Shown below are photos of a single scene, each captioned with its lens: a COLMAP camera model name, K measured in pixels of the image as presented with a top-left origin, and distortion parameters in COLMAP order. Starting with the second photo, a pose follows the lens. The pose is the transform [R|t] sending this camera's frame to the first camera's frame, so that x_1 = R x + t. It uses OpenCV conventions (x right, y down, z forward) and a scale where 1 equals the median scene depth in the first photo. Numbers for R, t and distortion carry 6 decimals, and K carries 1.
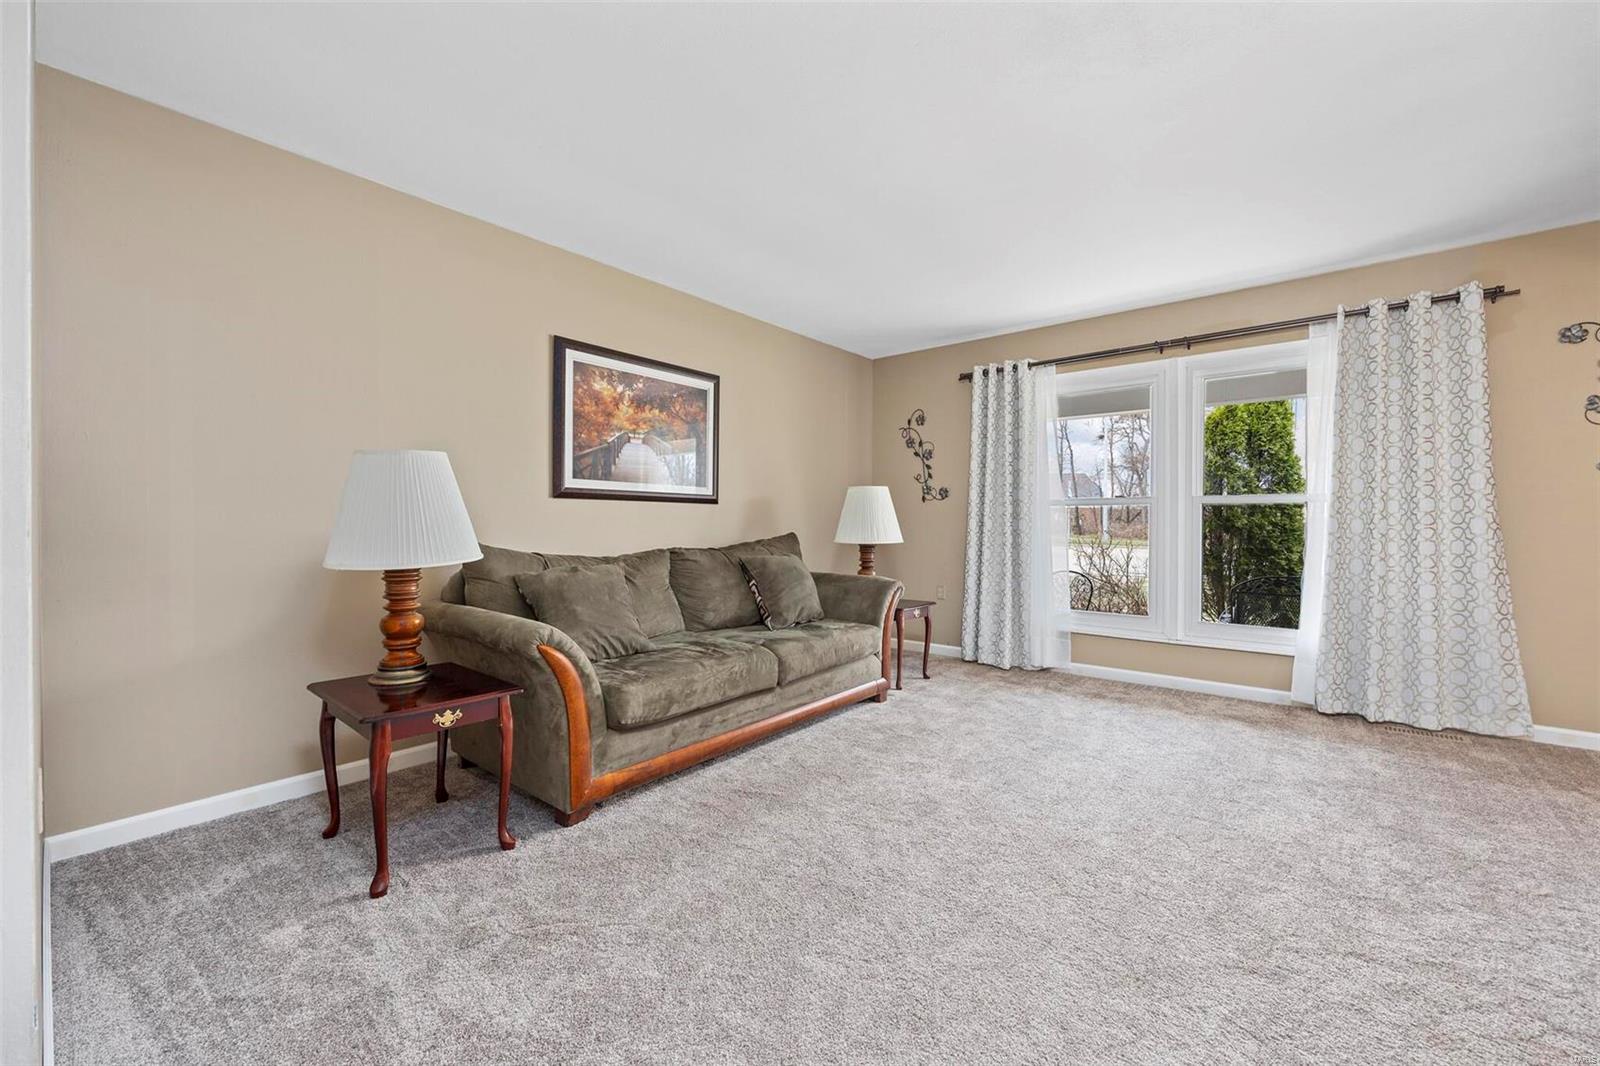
lens RADIAL K [[655.2, 0, 800.1], [0, 655.2, 535.1], [0, 0, 1]] dist [0.002340, 0.000085]
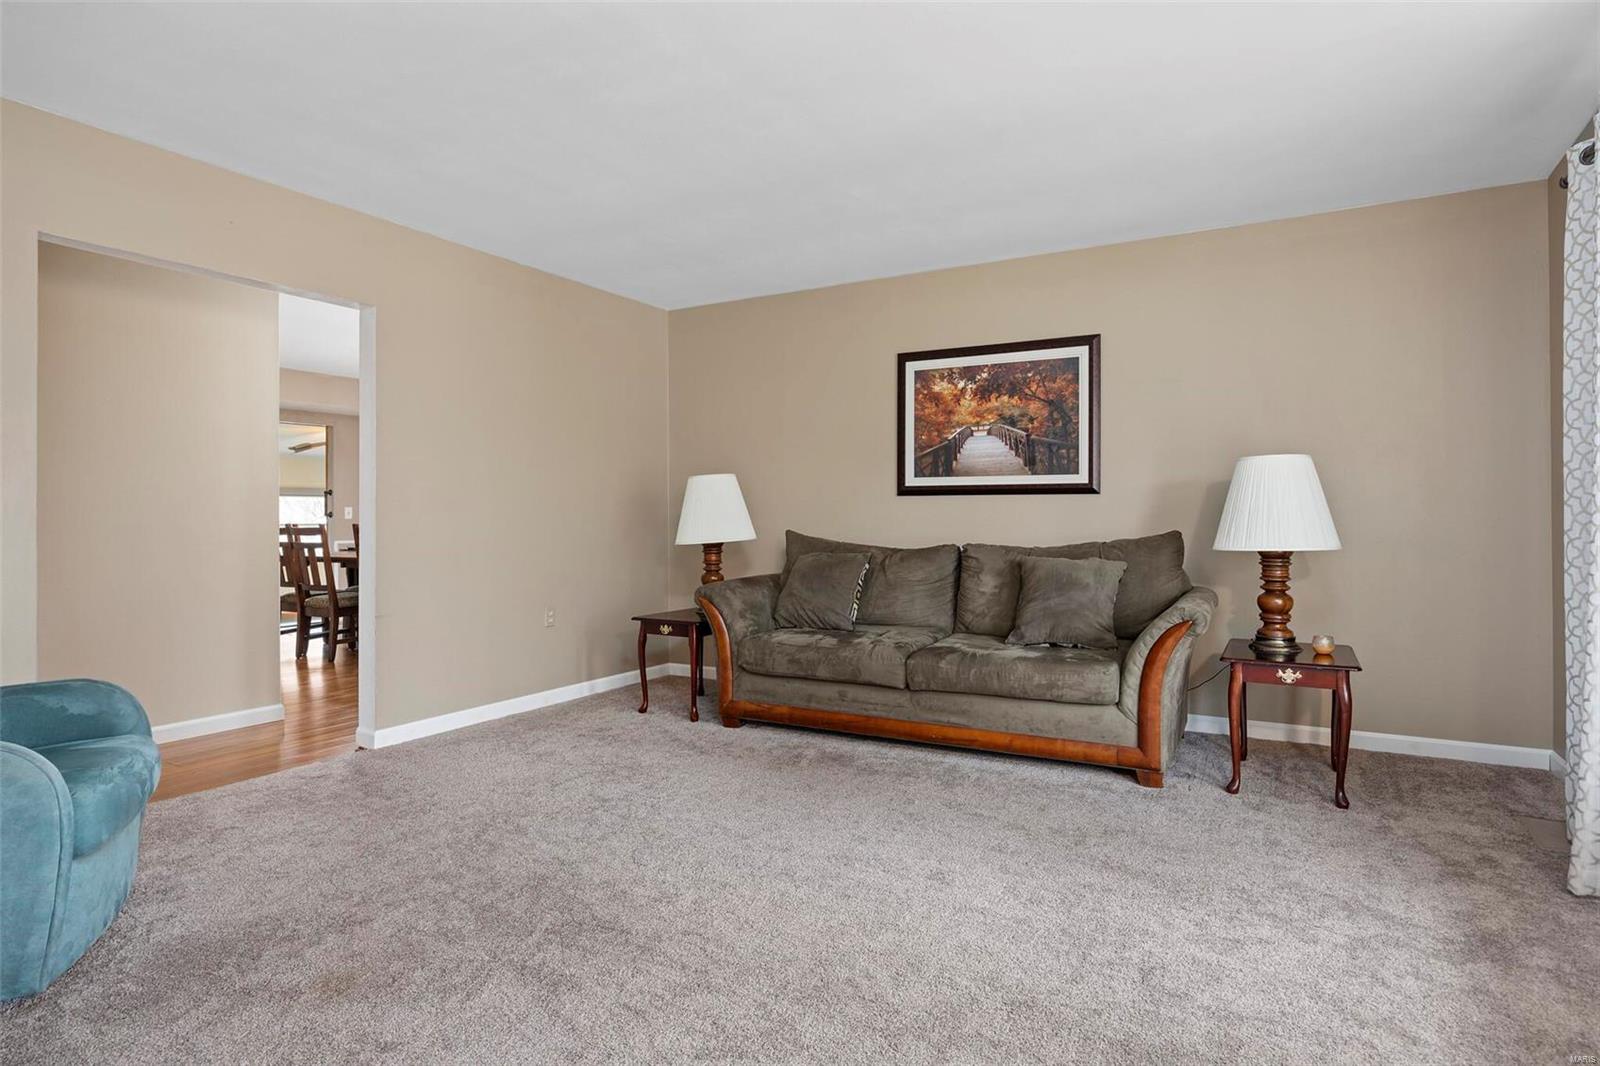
lens RADIAL K [[877.8, 0, 801.0], [0, 877.8, 522.7], [0, 0, 1]] dist [-0.004178, -0.000230]
pose [[0.168456, 0.008458, -0.985673, 1.027838], [-0.014039, 0.999882, 0.006180, -0.015512], [0.985609, 0.012797, 0.168554, 0.536698]]
